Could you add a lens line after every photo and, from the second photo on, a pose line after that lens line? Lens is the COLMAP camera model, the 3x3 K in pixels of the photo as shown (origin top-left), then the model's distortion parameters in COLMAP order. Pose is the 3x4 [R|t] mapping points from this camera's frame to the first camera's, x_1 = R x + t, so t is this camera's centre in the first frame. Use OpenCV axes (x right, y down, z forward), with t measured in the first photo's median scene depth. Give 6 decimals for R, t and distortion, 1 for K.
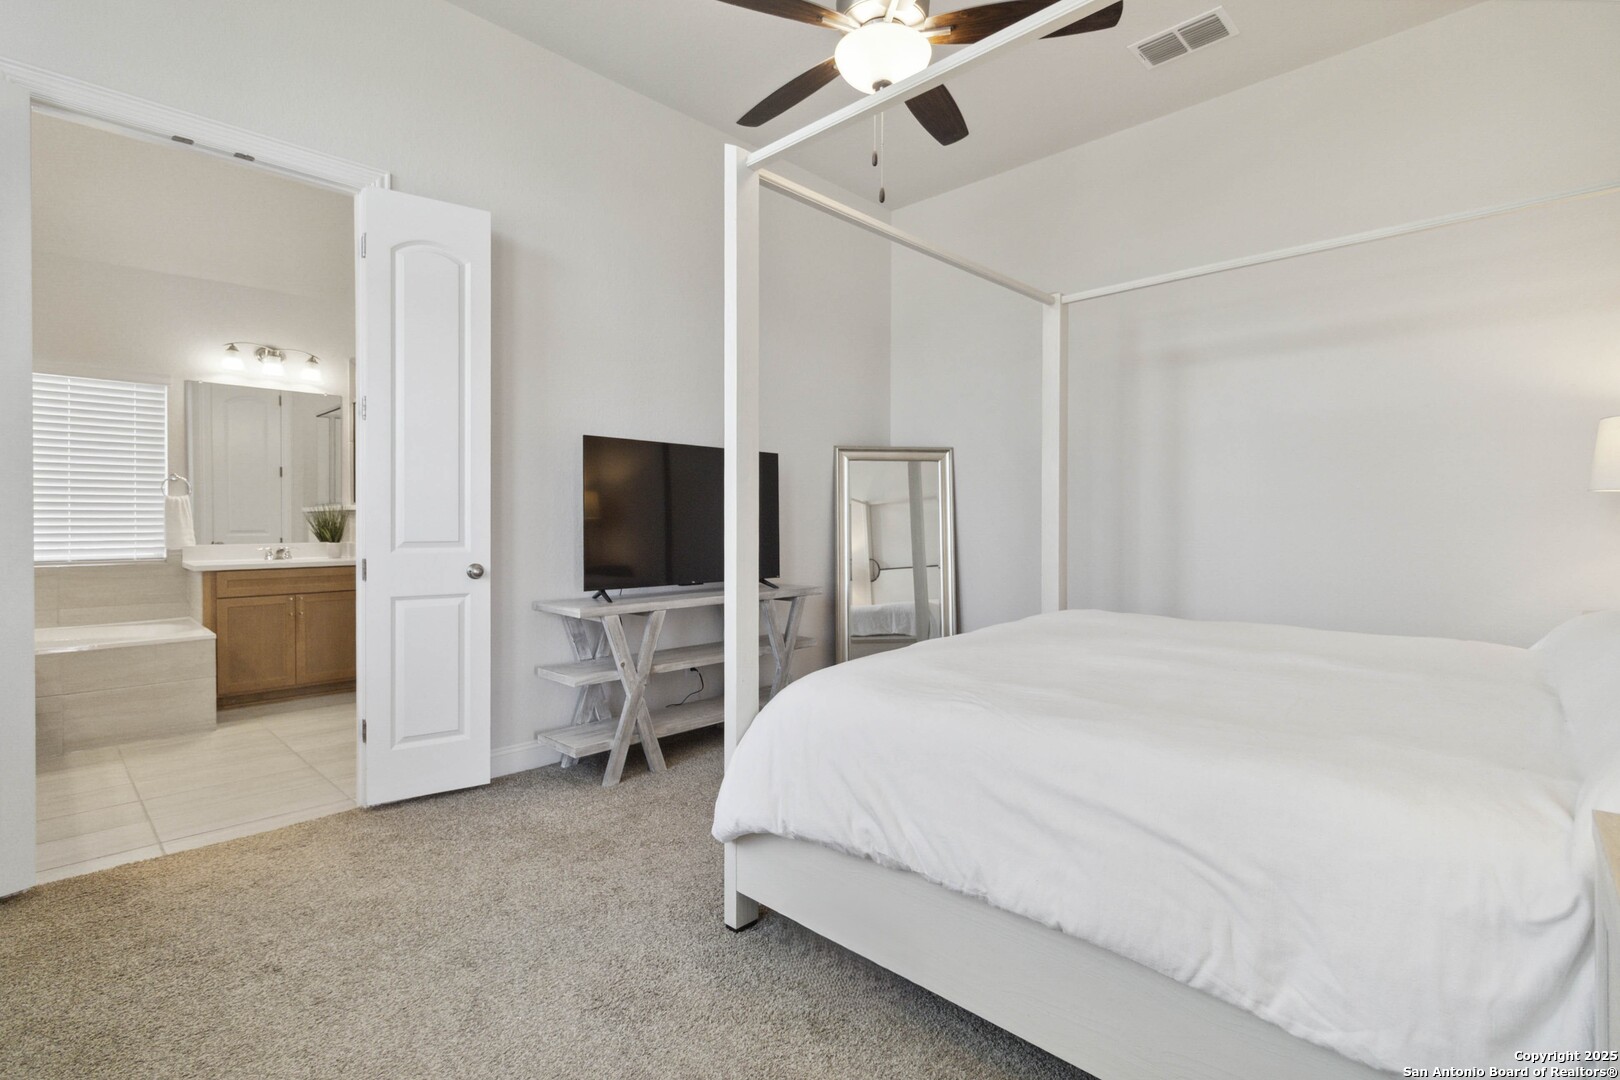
lens RADIAL K [[756.5, 0, 814.1], [0, 756.5, 522.4], [0, 0, 1]] dist [0.004995, -0.001041]
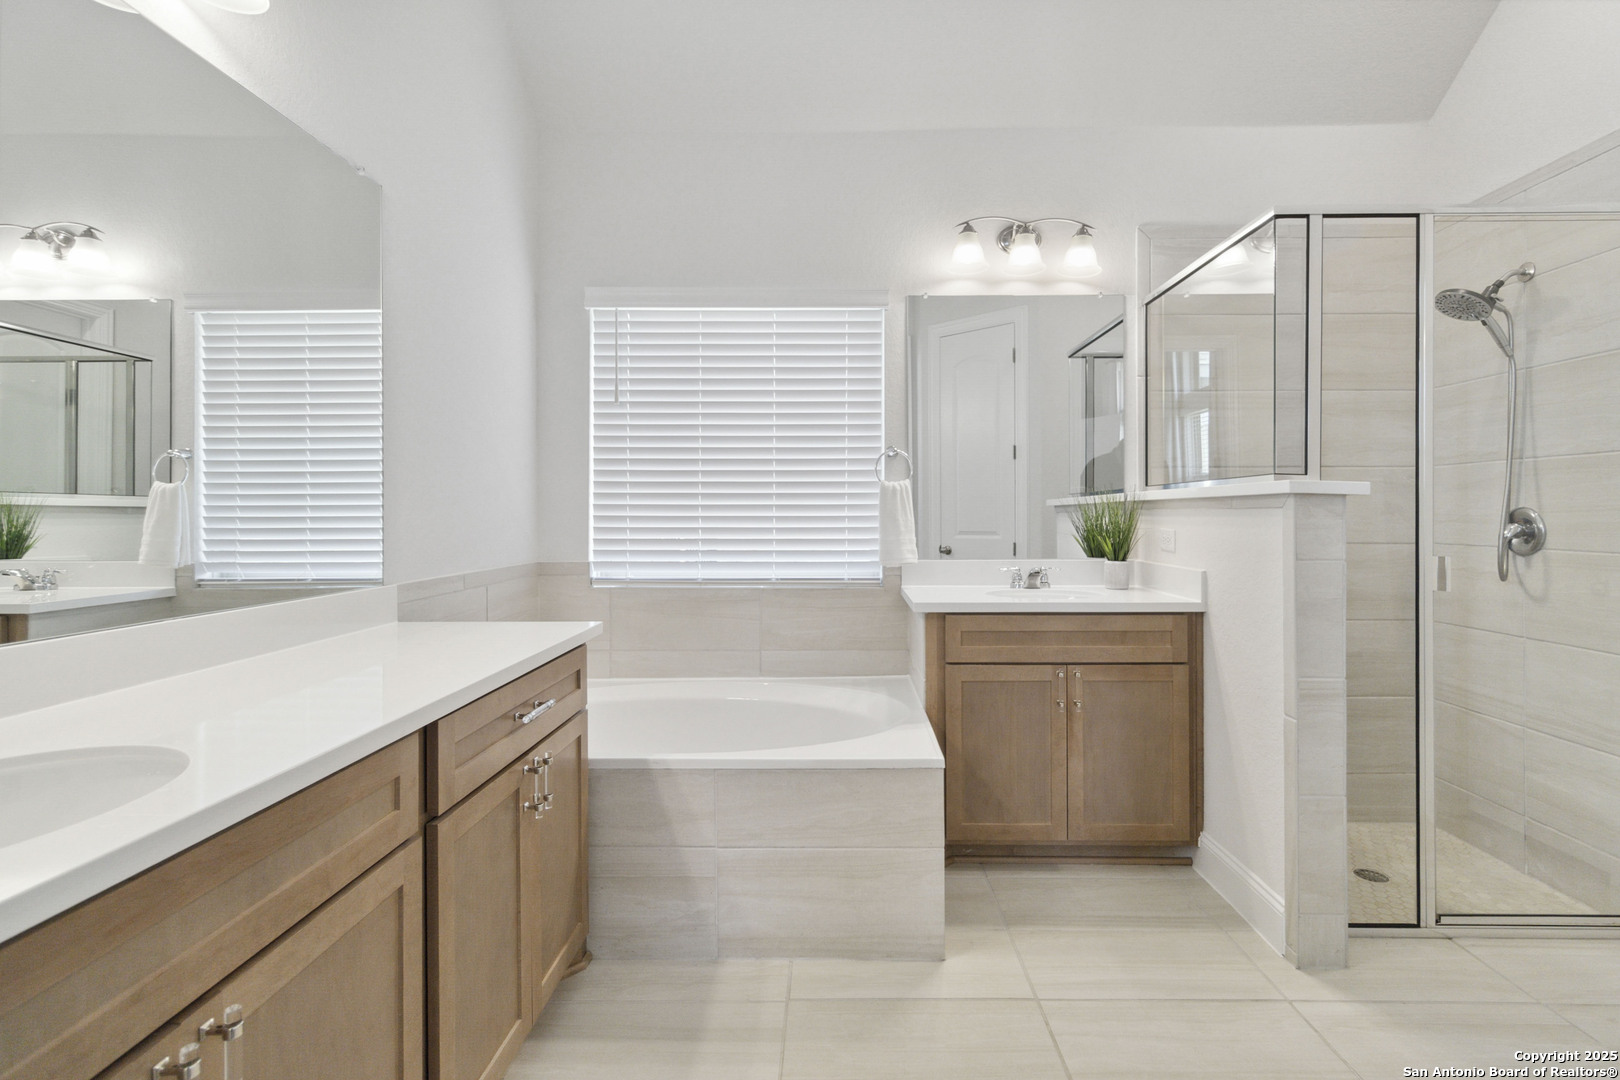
lens RADIAL K [[756.5, 0, 817.1], [0, 756.5, 522.9], [0, 0, 1]] dist [0.004995, -0.001041]
pose [[0.672807, 0.004545, -0.739804, -0.426700], [-0.001547, 0.999988, 0.004737, -0.003160], [0.739817, -0.002042, 0.672805, 0.539094]]
